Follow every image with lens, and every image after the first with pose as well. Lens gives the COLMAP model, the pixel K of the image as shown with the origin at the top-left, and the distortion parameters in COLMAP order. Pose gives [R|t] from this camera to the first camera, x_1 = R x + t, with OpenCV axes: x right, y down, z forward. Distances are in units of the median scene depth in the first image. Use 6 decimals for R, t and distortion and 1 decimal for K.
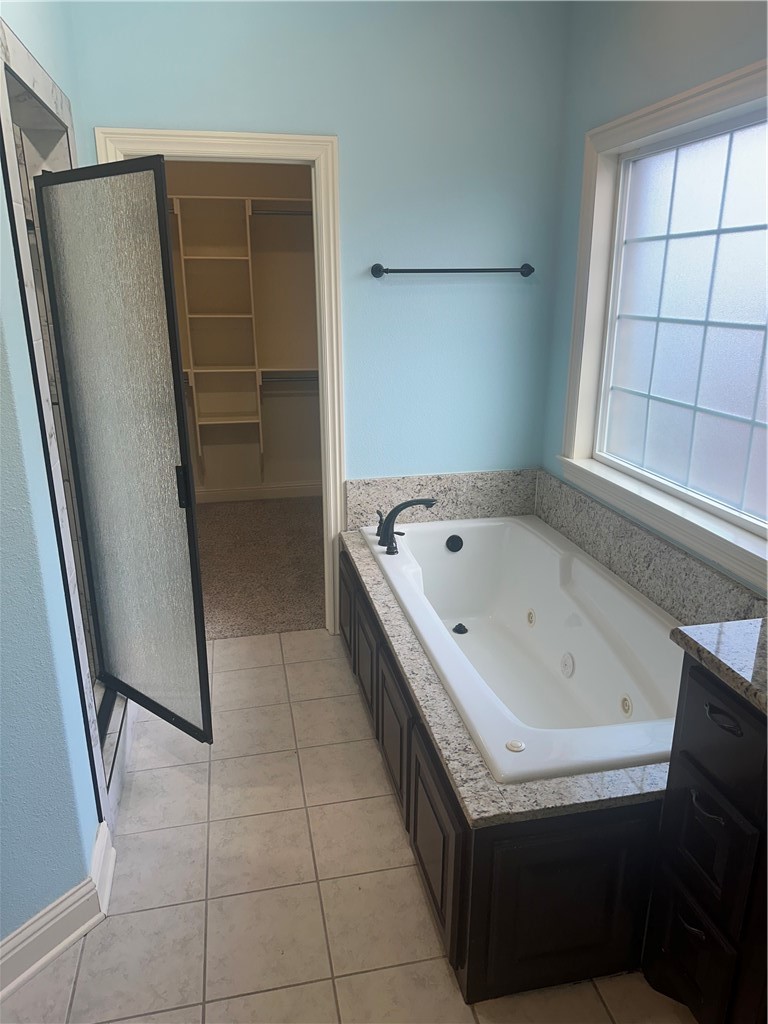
lens RADIAL K [[731.0, 0, 384.0], [0, 731.0, 512.0], [0, 0, 1]] dist [0.104761, -0.123350]
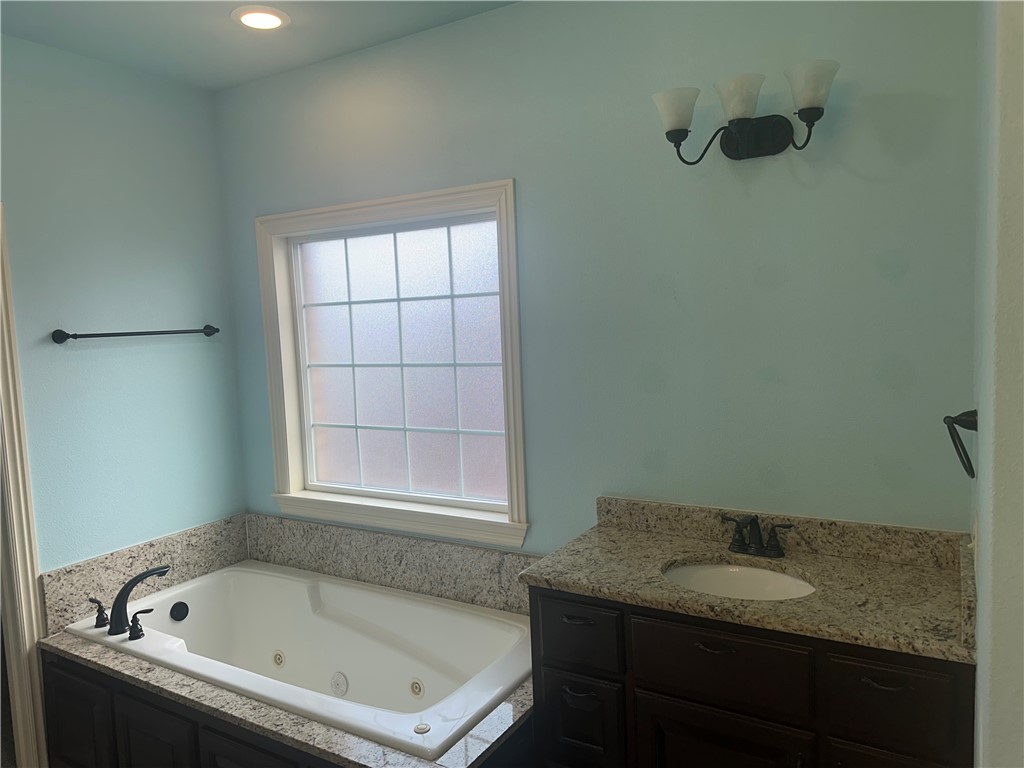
lens RADIAL K [[731.0, 0, 532.8], [0, 731.0, 383.6], [0, 0, 1]] dist [0.104761, -0.123350]
pose [[0.663521, -0.087442, 0.743030, -0.299137], [0.257196, 0.959277, -0.116784, -0.008494], [-0.702560, 0.268593, 0.658990, -0.006385]]
